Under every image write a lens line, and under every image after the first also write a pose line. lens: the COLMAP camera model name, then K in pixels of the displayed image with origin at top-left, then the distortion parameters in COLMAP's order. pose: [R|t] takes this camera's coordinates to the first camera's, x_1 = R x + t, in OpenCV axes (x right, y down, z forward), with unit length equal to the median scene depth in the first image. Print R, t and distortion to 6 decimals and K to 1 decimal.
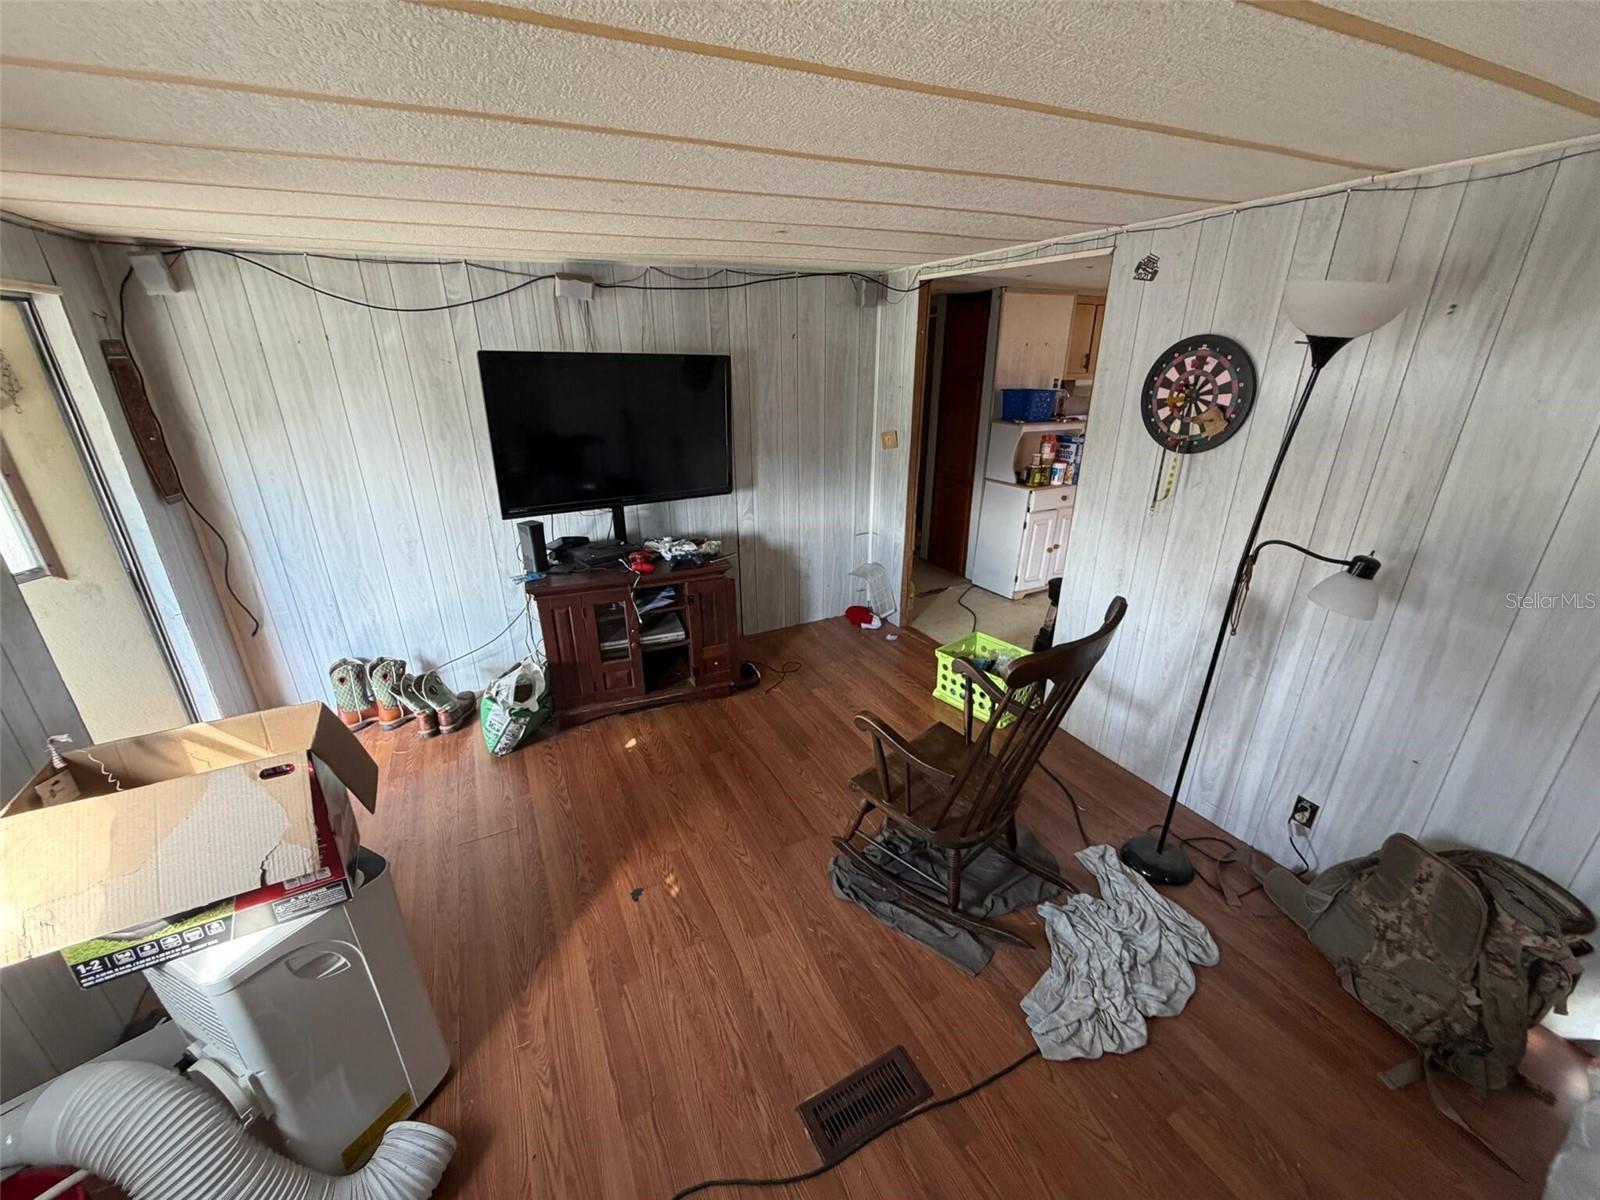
lens RADIAL K [[638.4, 0, 794.0], [0, 638.4, 601.4], [0, 0, 1]] dist [0.000685, 0.000115]
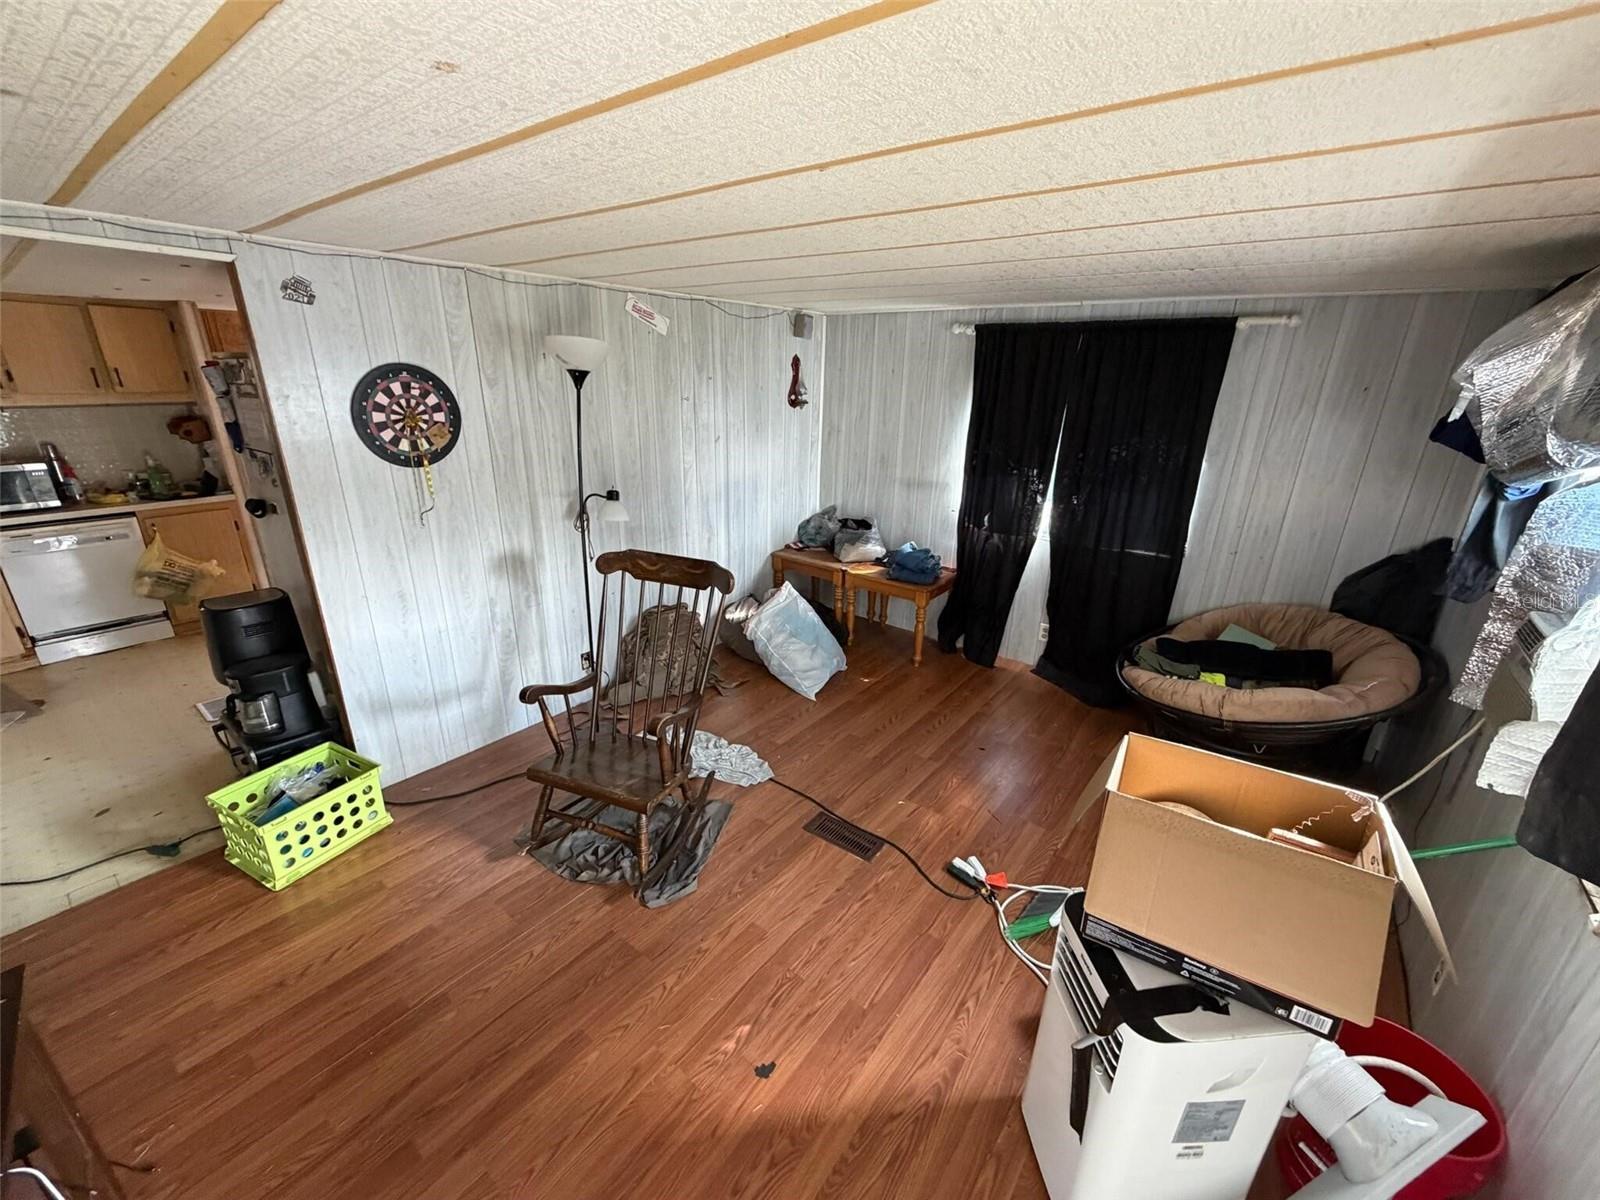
lens RADIAL K [[638.4, 0, 794.0], [0, 638.4, 601.4], [0, 0, 1]] dist [0.000685, 0.000115]
pose [[-0.429280, -0.301313, 0.851428, -0.747976], [0.320793, 0.830373, 0.455602, -0.357662], [-0.844281, 0.468713, -0.259803, 0.899580]]
